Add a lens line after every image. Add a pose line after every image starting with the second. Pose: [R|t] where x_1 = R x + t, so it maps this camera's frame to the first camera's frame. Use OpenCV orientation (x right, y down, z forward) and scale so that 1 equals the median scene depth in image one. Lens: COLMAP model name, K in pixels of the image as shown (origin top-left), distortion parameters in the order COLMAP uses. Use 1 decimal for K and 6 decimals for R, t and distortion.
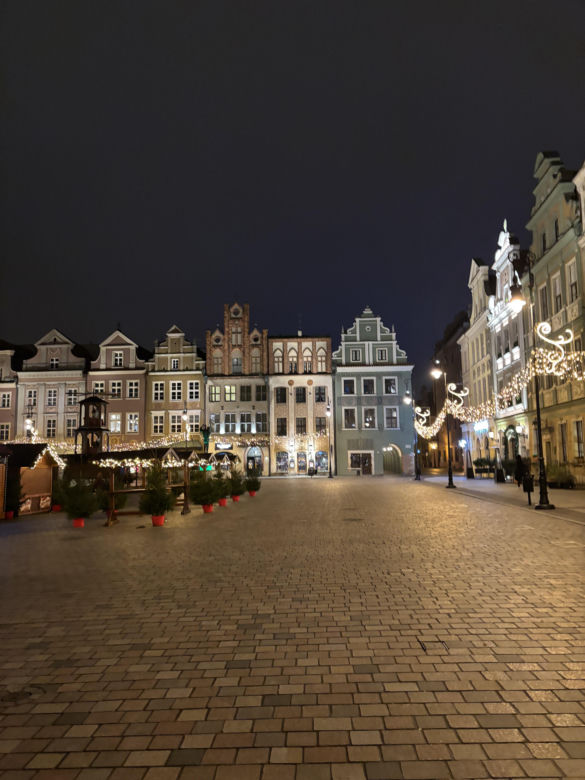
lens RADIAL K [[676.4, 0, 278.4], [0, 676.4, 383.3], [0, 0, 1]] dist [0.081232, -0.005853]
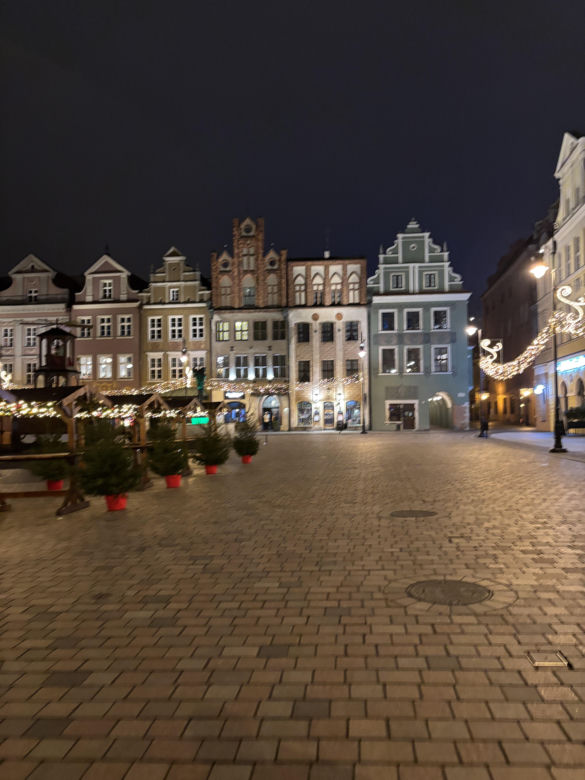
lens RADIAL K [[574.3, 0, 291.8], [0, 574.3, 401.3], [0, 0, 1]] dist [0.053151, -0.055368]
pose [[0.998976, 0.001793, -0.045206, 0.021343], [0.002173, 0.996161, 0.087511, 0.039523], [0.045189, -0.087520, 0.995137, 0.306053]]
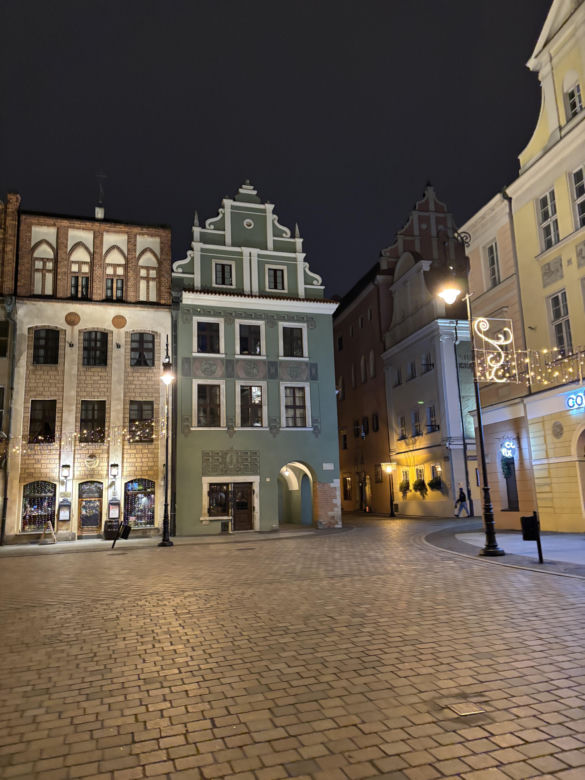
lens RADIAL K [[573.2, 0, 280.9], [0, 573.2, 391.6], [0, 0, 1]] dist [0.109629, -0.161422]
pose [[0.944967, 0.047808, 0.323655, 0.026452], [-0.018140, 0.995400, -0.094070, 0.076952], [-0.326663, 0.083022, 0.941487, 0.615031]]
